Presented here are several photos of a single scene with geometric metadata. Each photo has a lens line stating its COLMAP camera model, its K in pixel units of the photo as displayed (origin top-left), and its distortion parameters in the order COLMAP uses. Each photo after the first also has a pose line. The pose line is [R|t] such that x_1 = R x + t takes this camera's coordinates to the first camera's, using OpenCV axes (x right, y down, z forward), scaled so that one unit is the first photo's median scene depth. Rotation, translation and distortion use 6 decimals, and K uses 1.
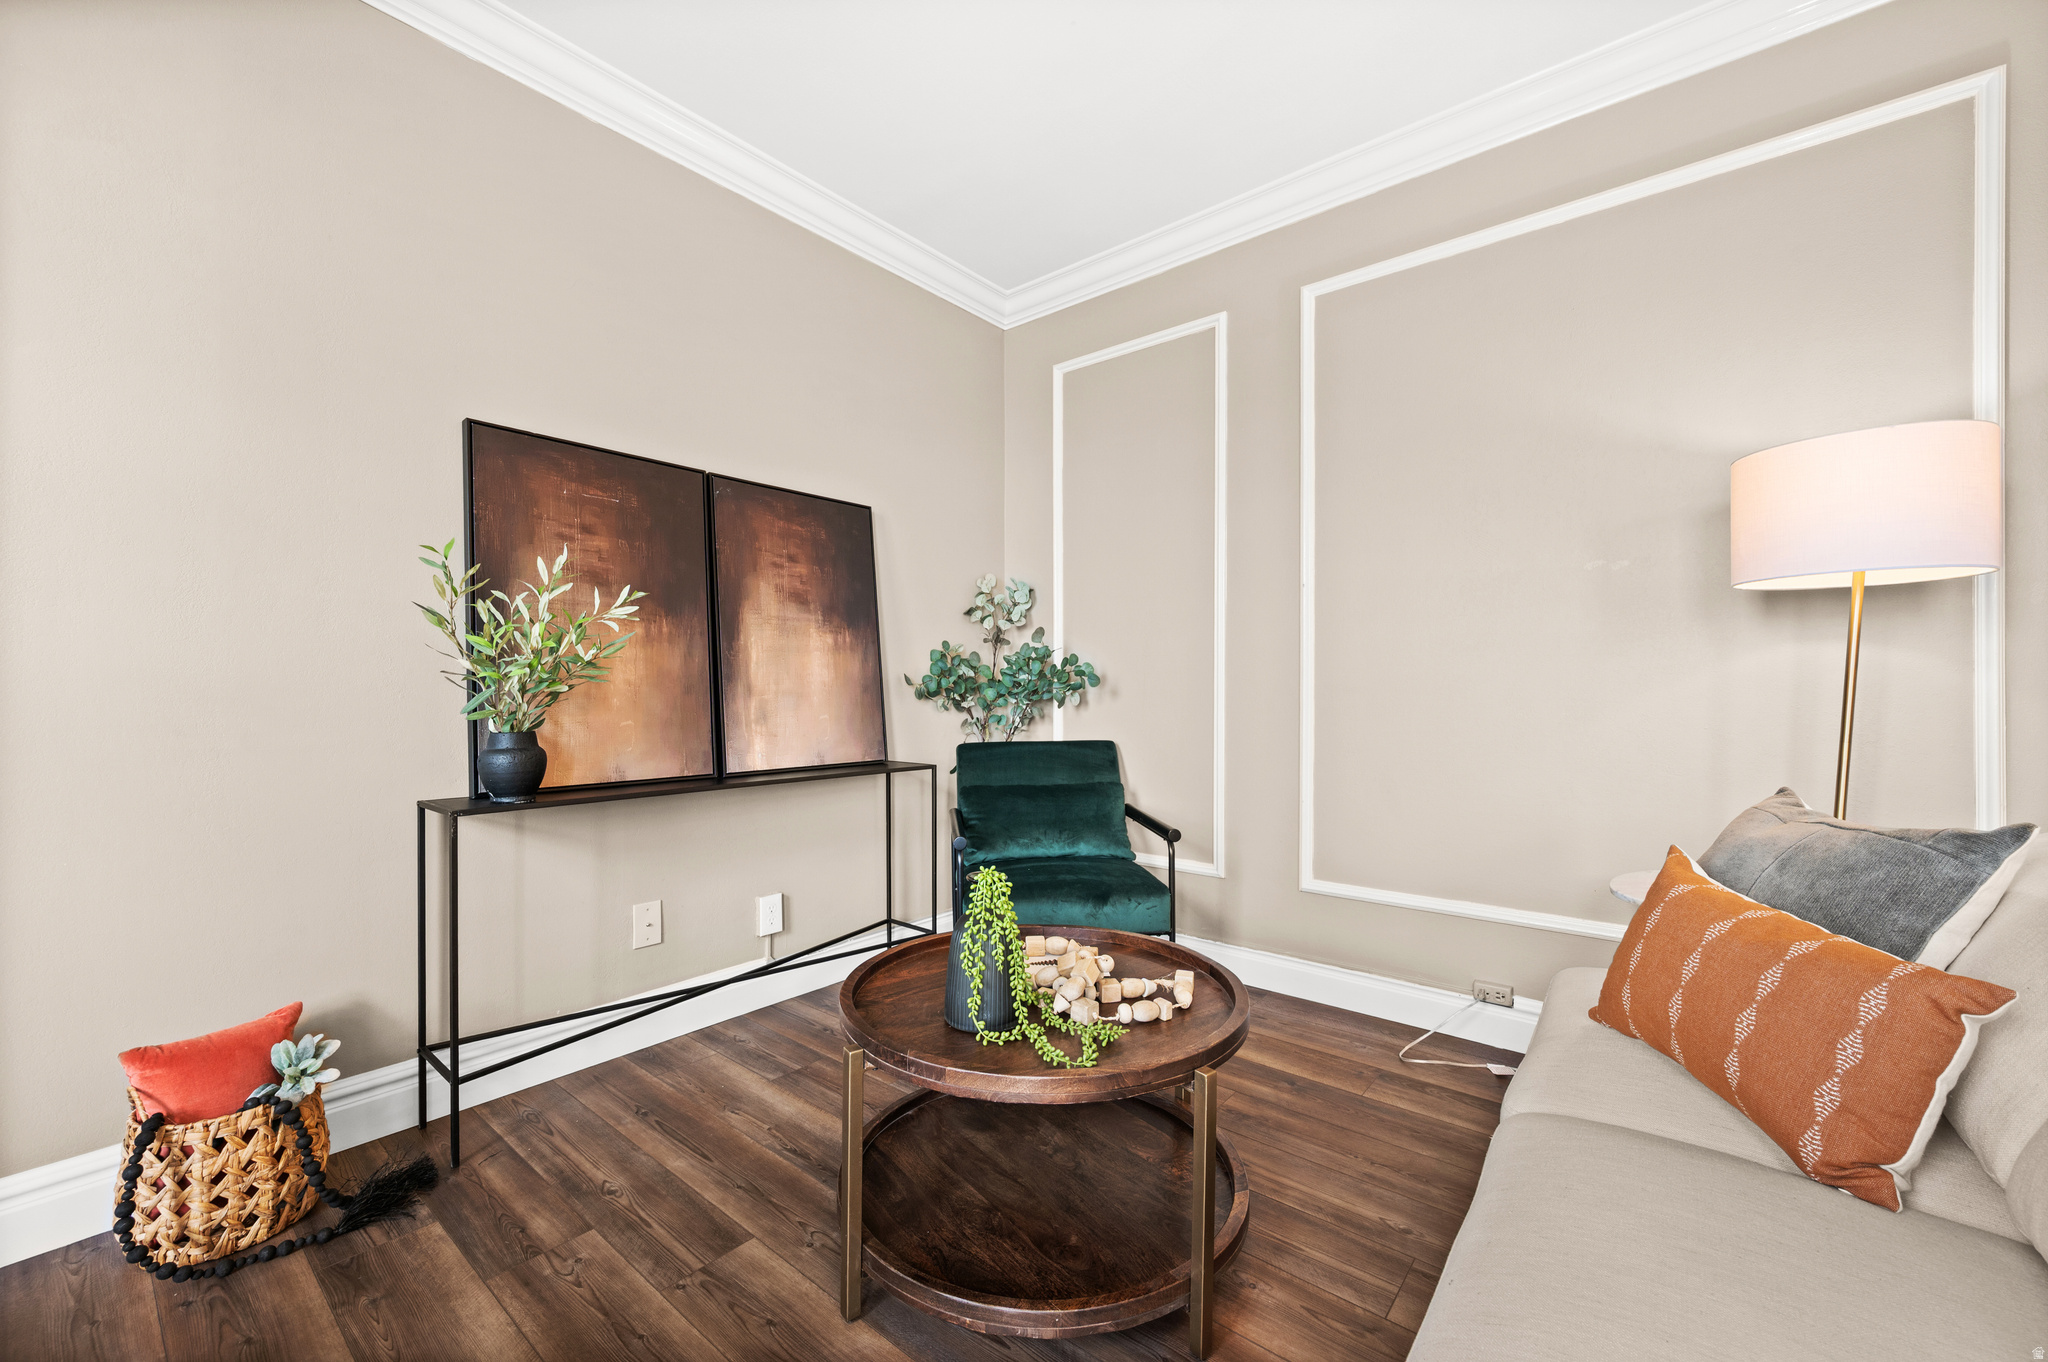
lens RADIAL K [[810.0, 0, 1034.1], [0, 810.0, 685.8], [0, 0, 1]] dist [0.000295, -0.000153]
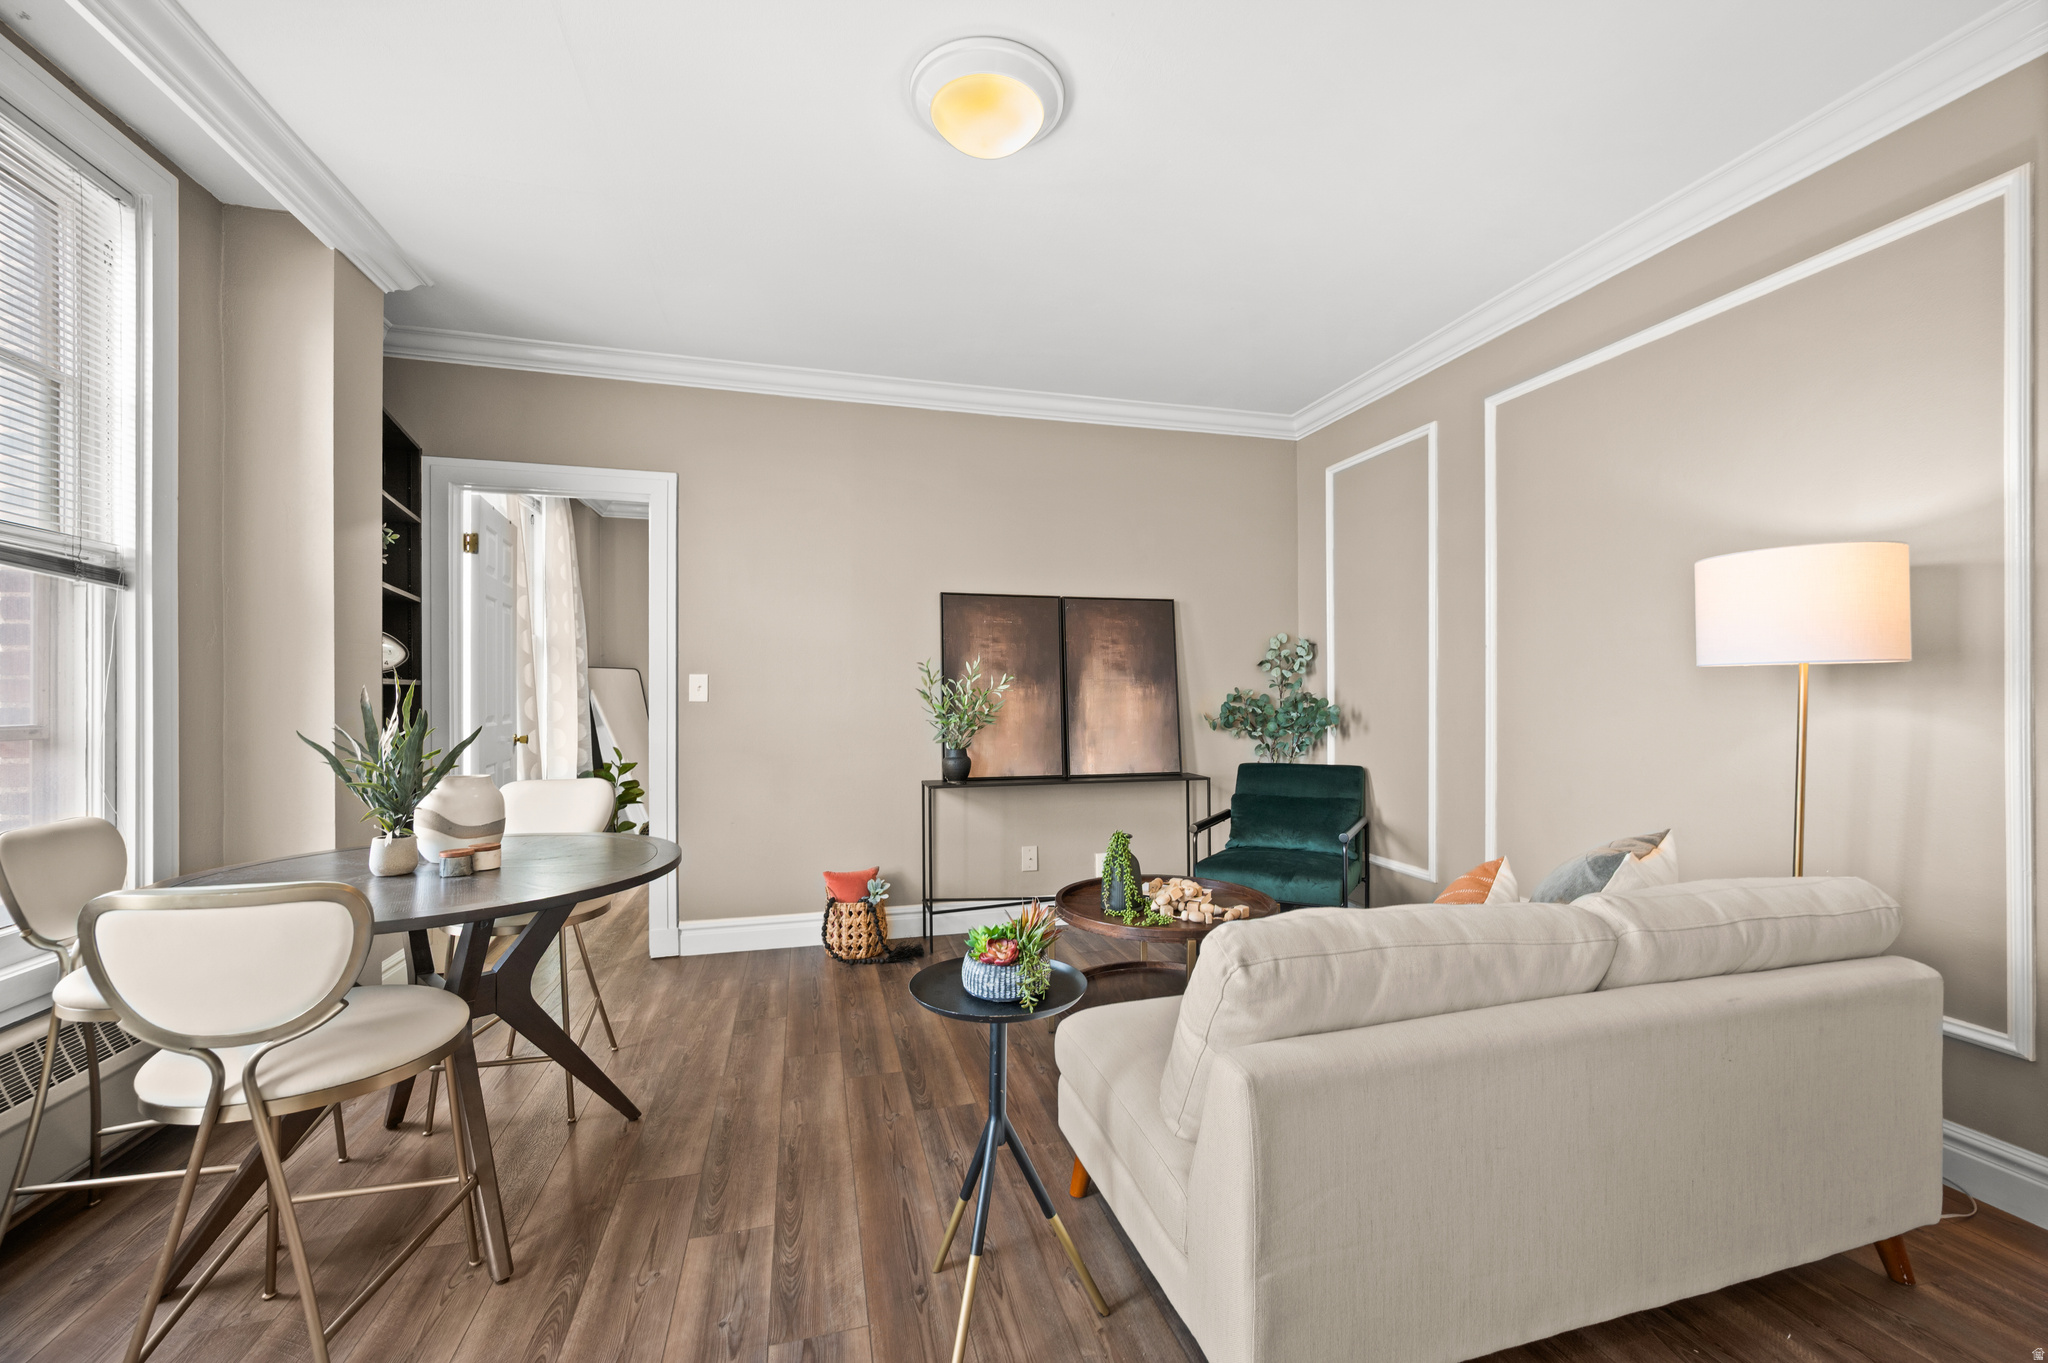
lens RADIAL K [[823.6, 0, 1038.6], [0, 823.6, 685.2], [0, 0, 1]] dist [0.000682, -0.000227]
pose [[0.820288, -0.009910, -0.571864, 0.557407], [0.005665, 0.999942, -0.009202, -0.065274], [0.571922, 0.004309, 0.820297, -0.452104]]
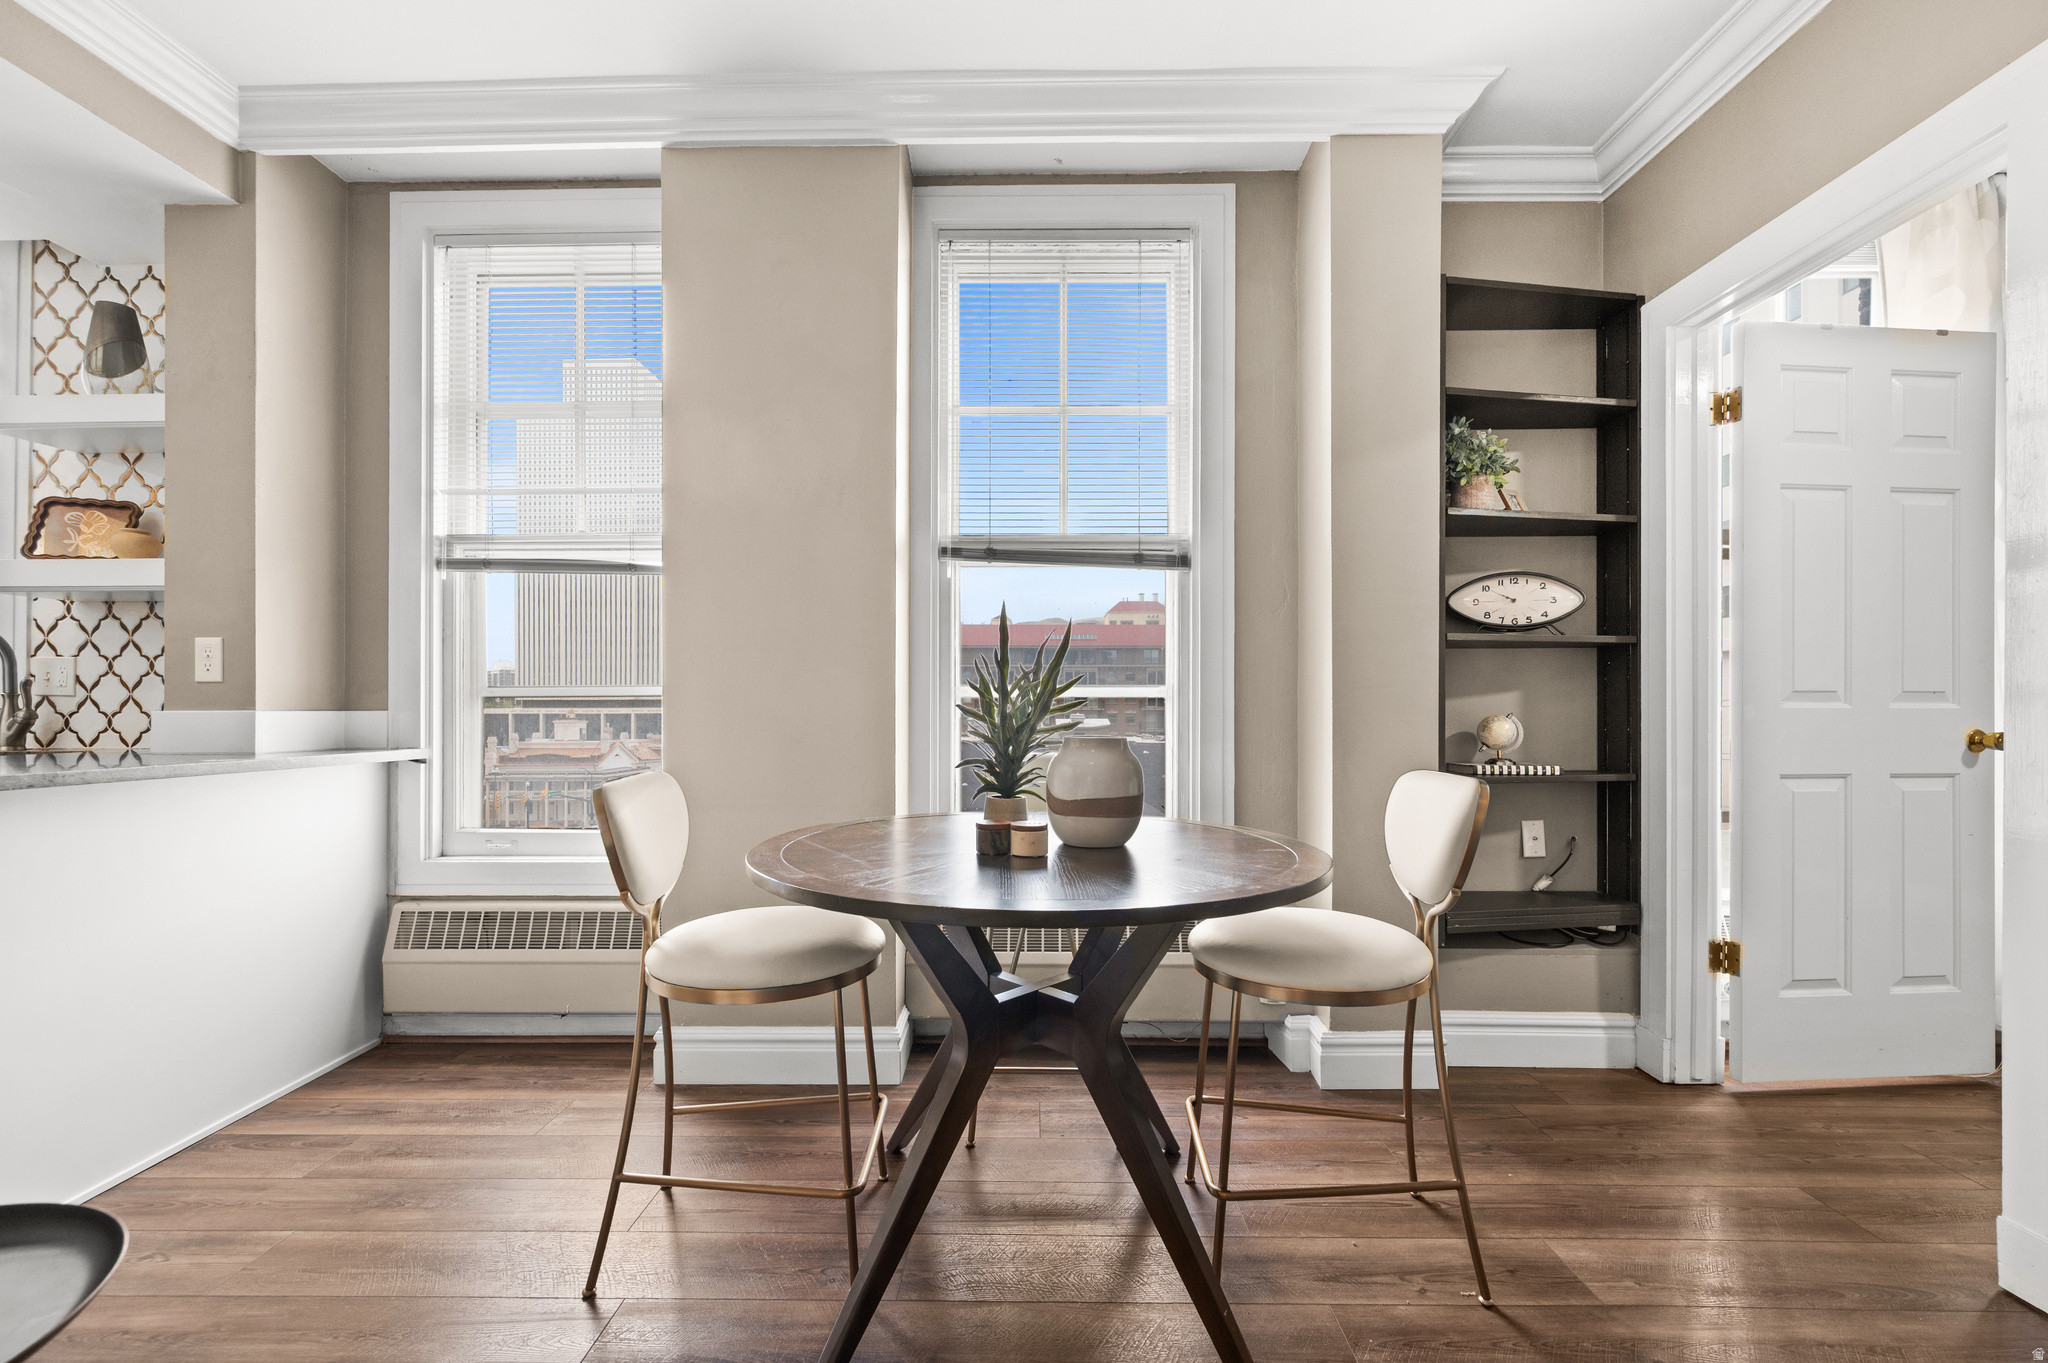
lens RADIAL K [[835.5, 0, 1032.4], [0, 835.5, 691.8], [0, 0, 1]] dist [-0.001347, -0.000278]
pose [[-0.785948, 0.001157, -0.618291, 0.030330], [0.003231, 0.999992, -0.002235, -0.026160], [0.618284, -0.003754, -0.785946, 0.451521]]
